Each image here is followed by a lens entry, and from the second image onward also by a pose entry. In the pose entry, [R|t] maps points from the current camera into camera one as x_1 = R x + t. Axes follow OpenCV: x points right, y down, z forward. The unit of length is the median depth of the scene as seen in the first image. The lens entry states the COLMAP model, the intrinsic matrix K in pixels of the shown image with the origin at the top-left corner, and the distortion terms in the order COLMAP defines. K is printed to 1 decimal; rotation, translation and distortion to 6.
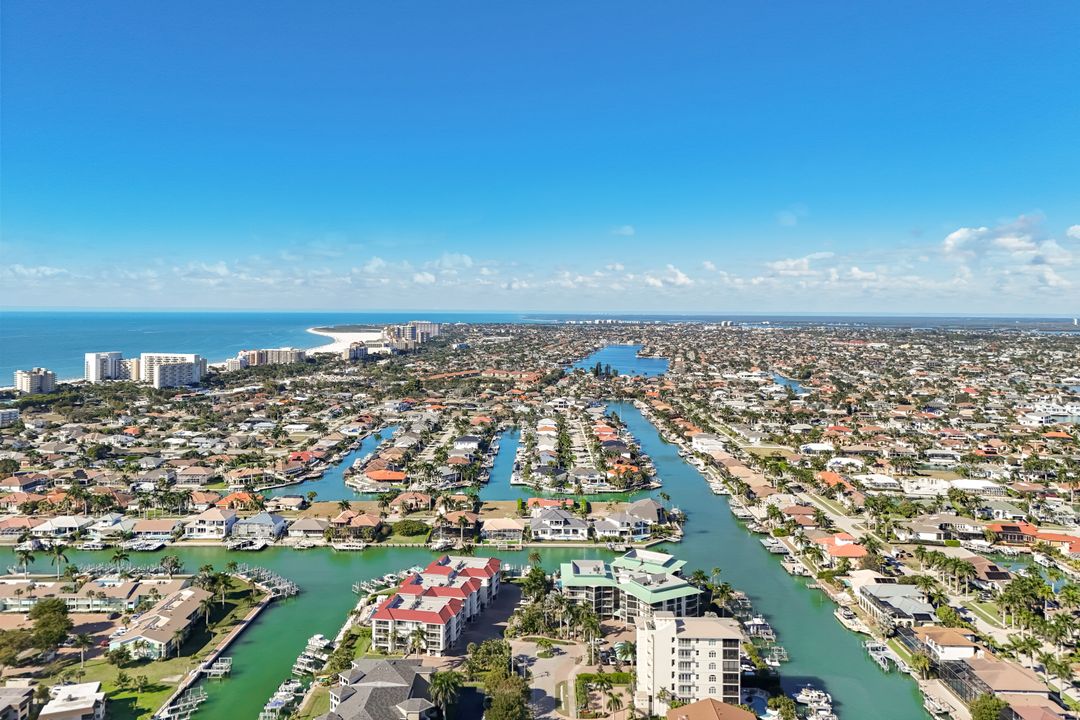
lens RADIAL K [[750.5, 0, 540.3], [0, 750.5, 358.5], [0, 0, 1]] dist [-0.008997, -0.000898]
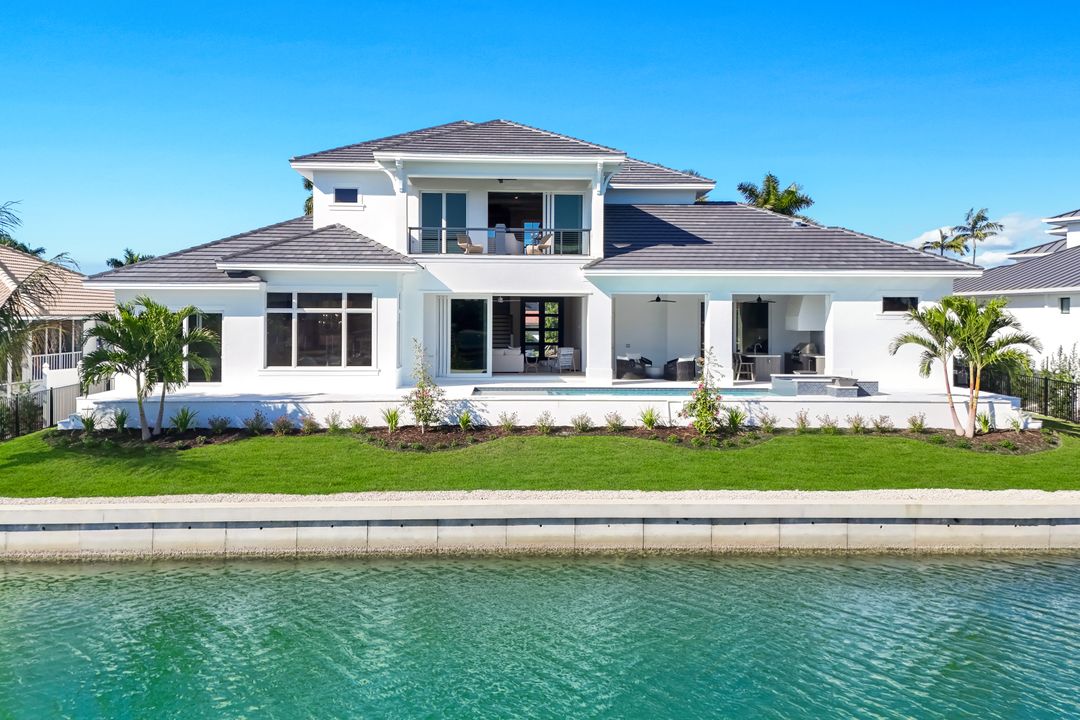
lens RADIAL K [[750.5, 0, 539.6], [0, 750.5, 358.5], [0, 0, 1]] dist [-0.008997, -0.000898]
pose [[0.998659, 0.000415, 0.051760, 0.007492], [-0.000557, 0.999996, 0.002721, 0.083188], [-0.051759, -0.002746, 0.998656, 0.333309]]
